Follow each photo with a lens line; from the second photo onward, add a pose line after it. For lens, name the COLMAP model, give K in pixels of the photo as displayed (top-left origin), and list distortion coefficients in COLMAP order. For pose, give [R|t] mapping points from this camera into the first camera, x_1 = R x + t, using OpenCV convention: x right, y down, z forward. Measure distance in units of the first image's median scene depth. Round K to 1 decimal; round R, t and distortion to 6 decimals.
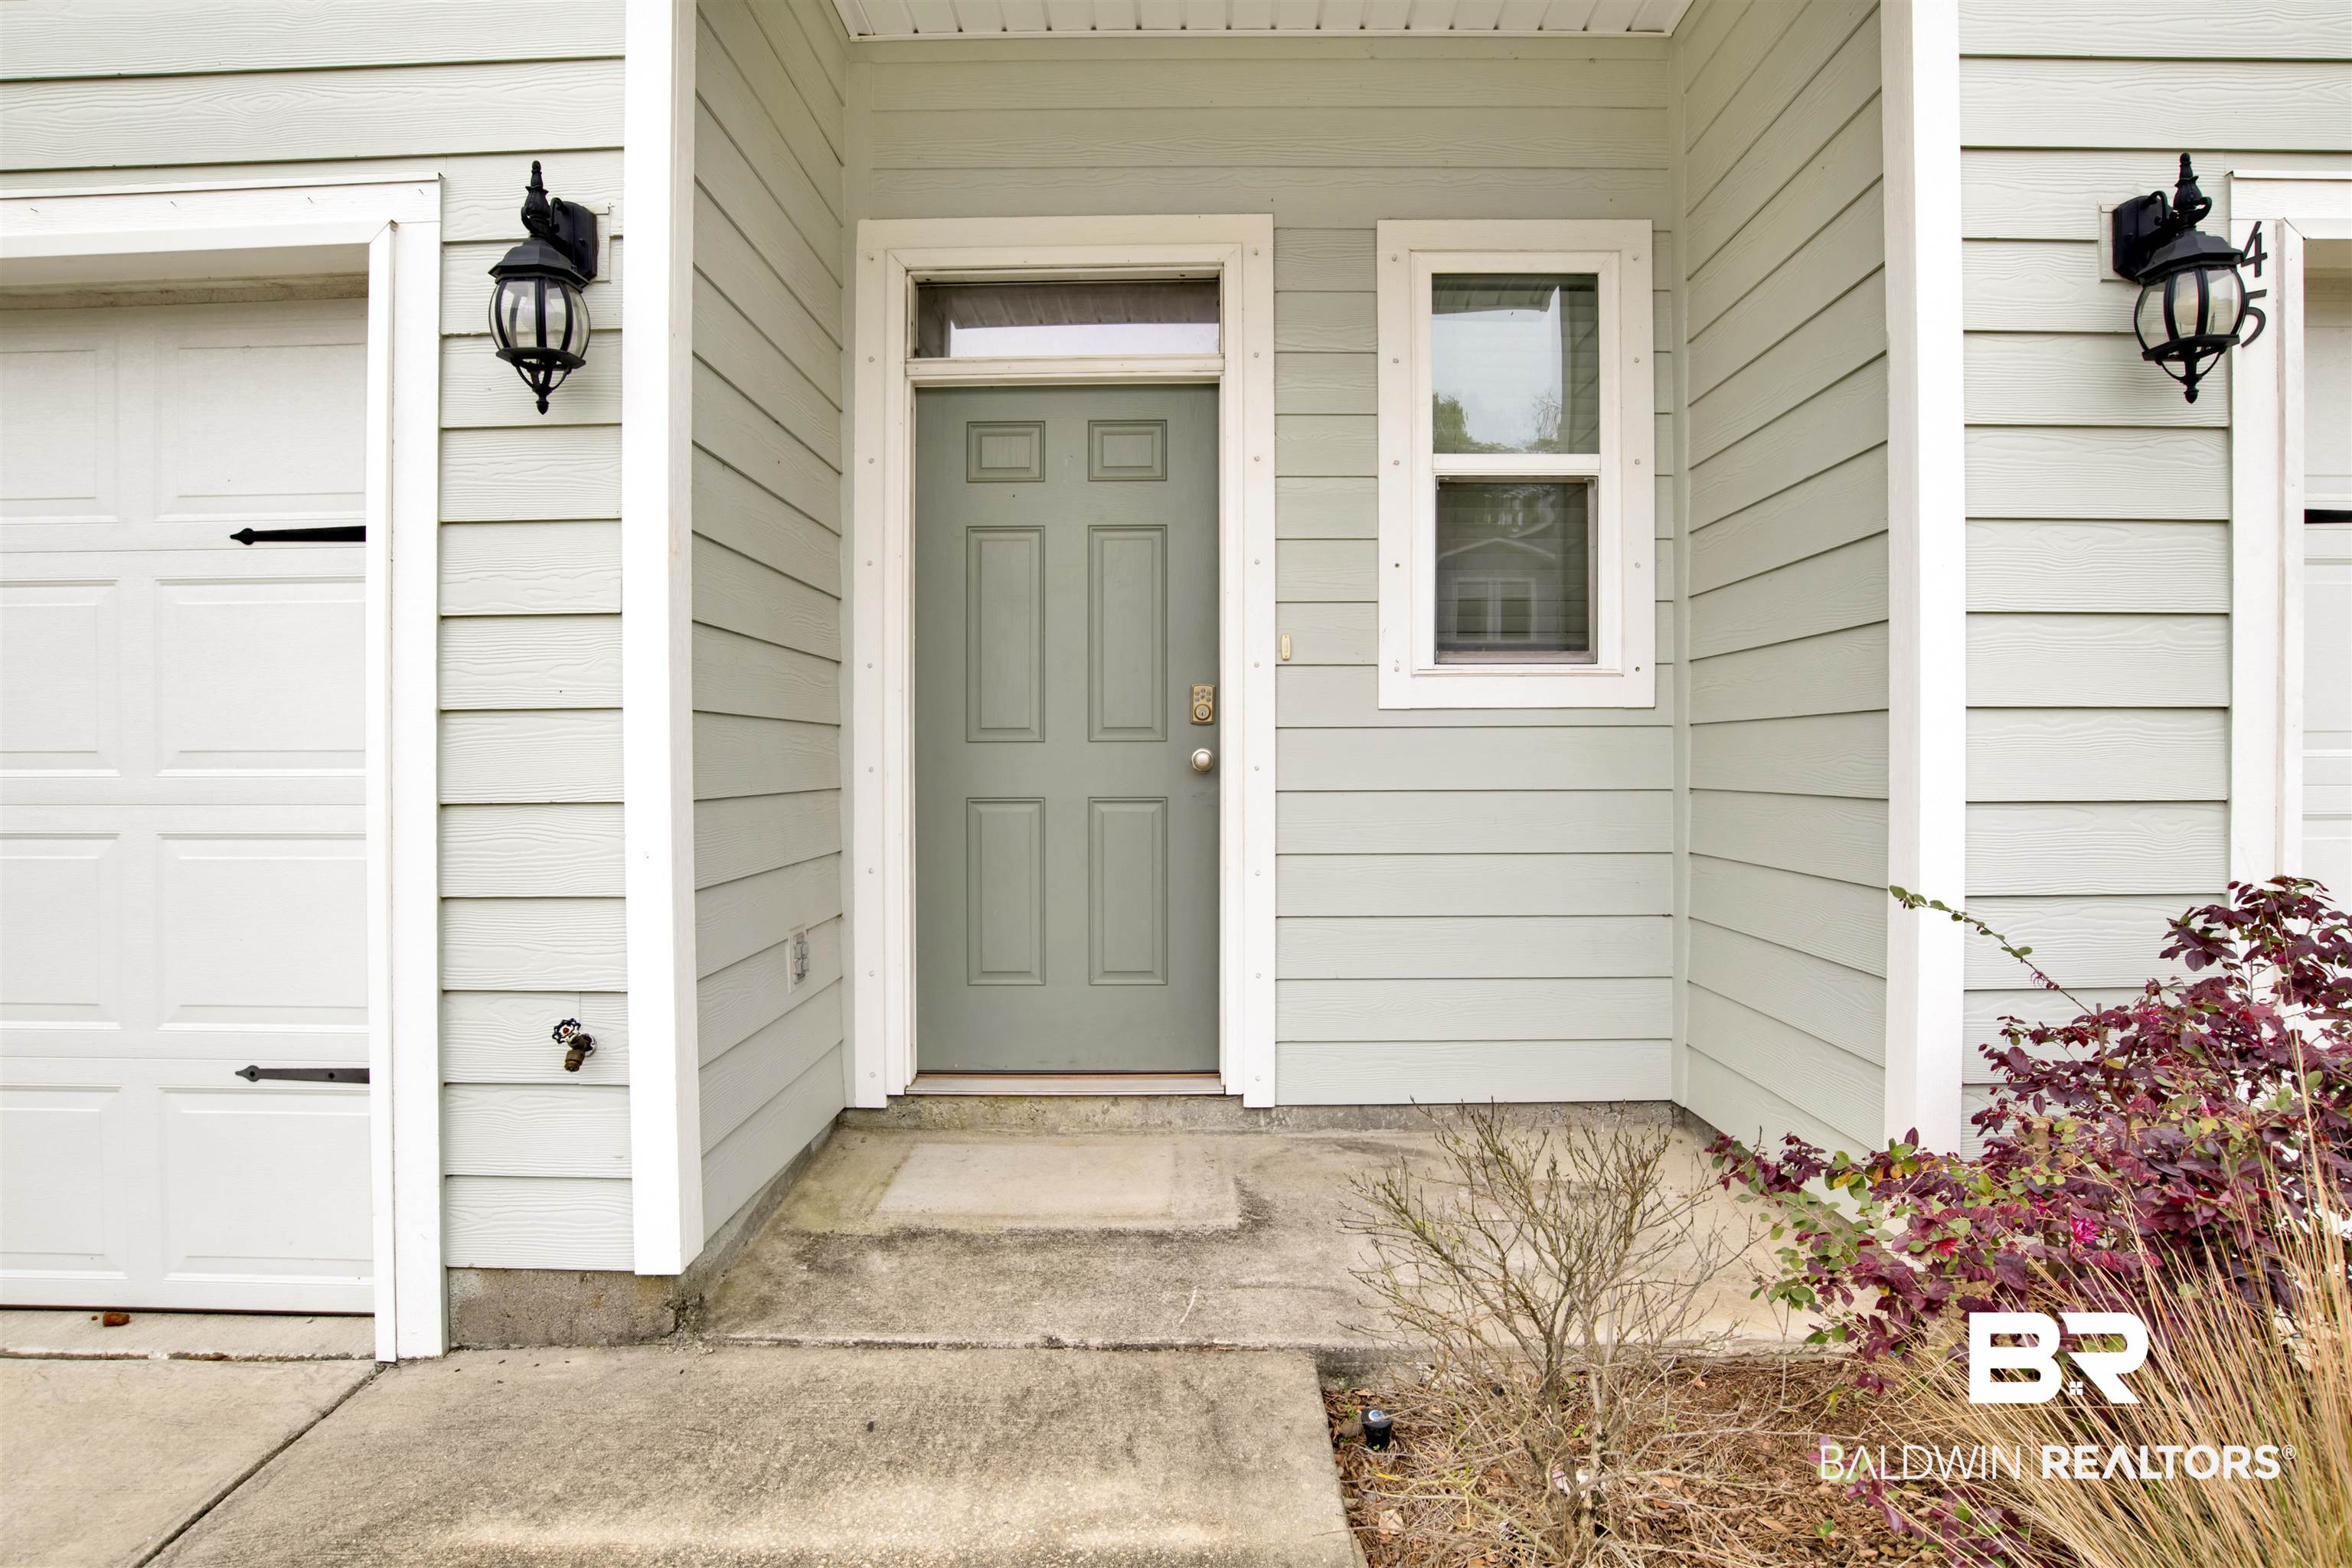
lens RADIAL K [[1227.9, 0, 1140.2], [0, 1227.9, 742.1], [0, 0, 1]] dist [-0.063299, 0.018100]
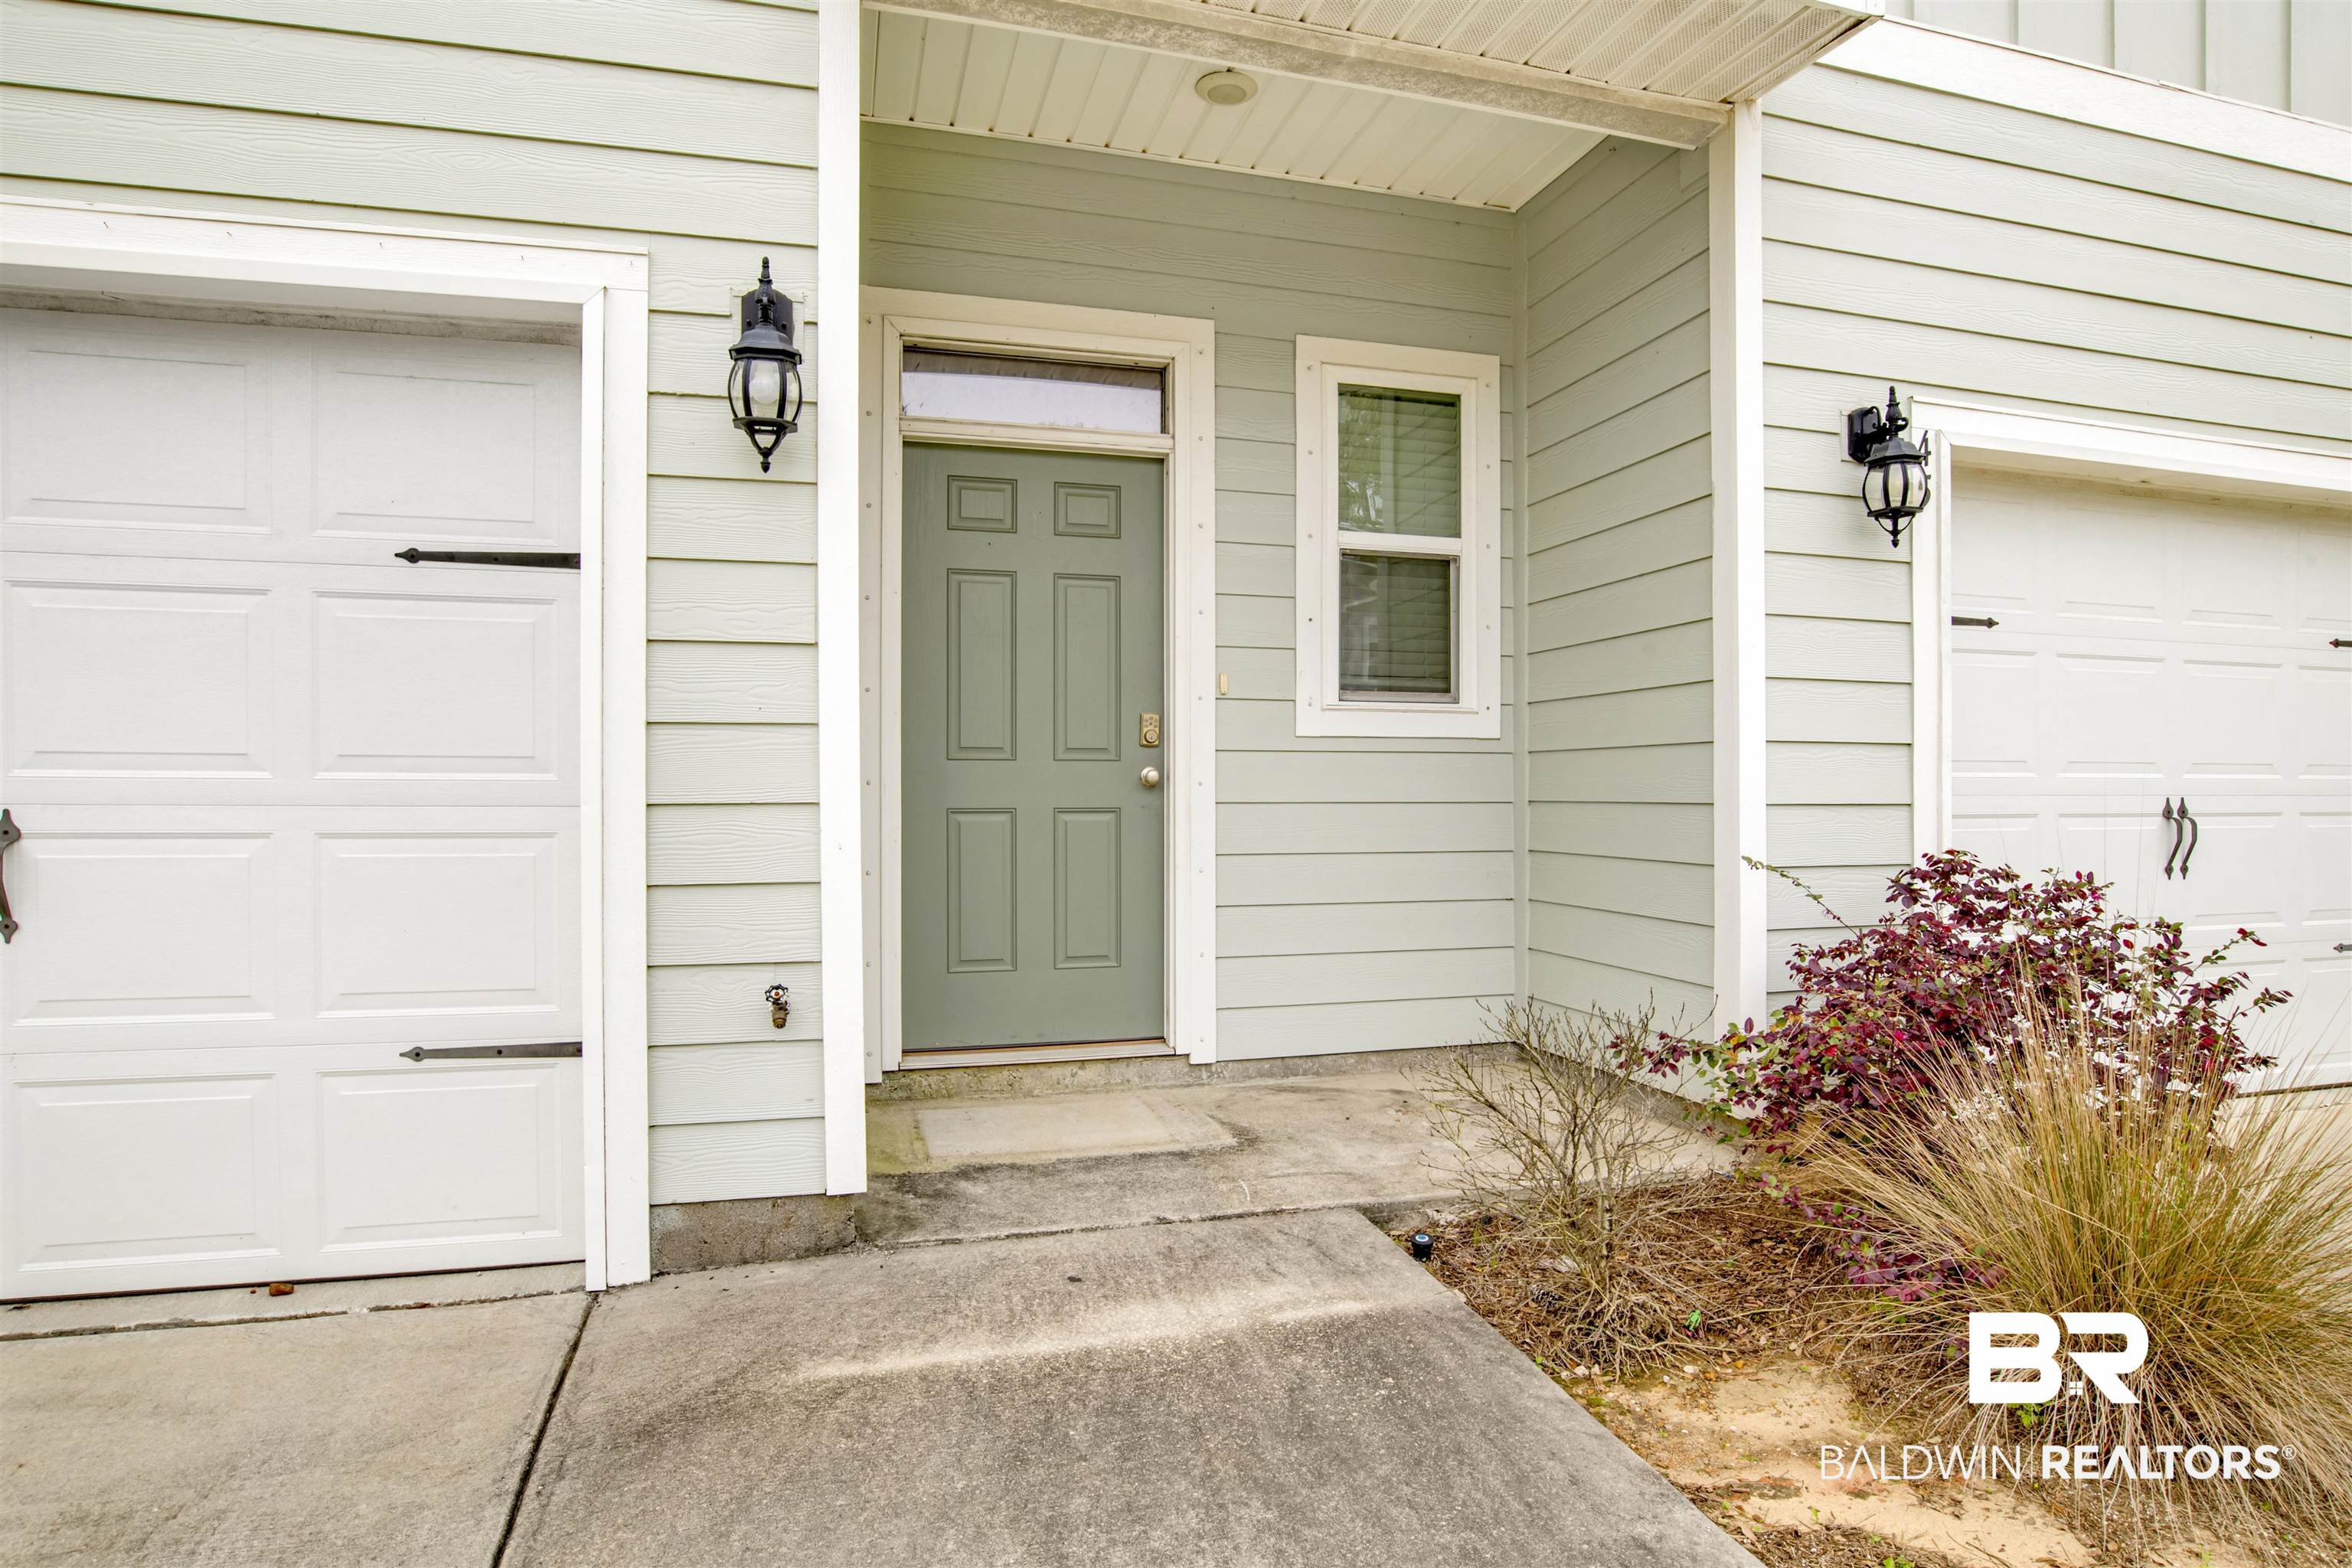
lens RADIAL K [[1227.9, 0, 1165.2], [0, 1227.9, 792.9], [0, 0, 1]] dist [-0.063299, 0.018100]
pose [[0.964134, 0.006843, 0.265329, -0.396608], [-0.011753, 0.999788, 0.016922, 0.015917], [-0.265157, -0.019434, 0.964009, -0.236855]]
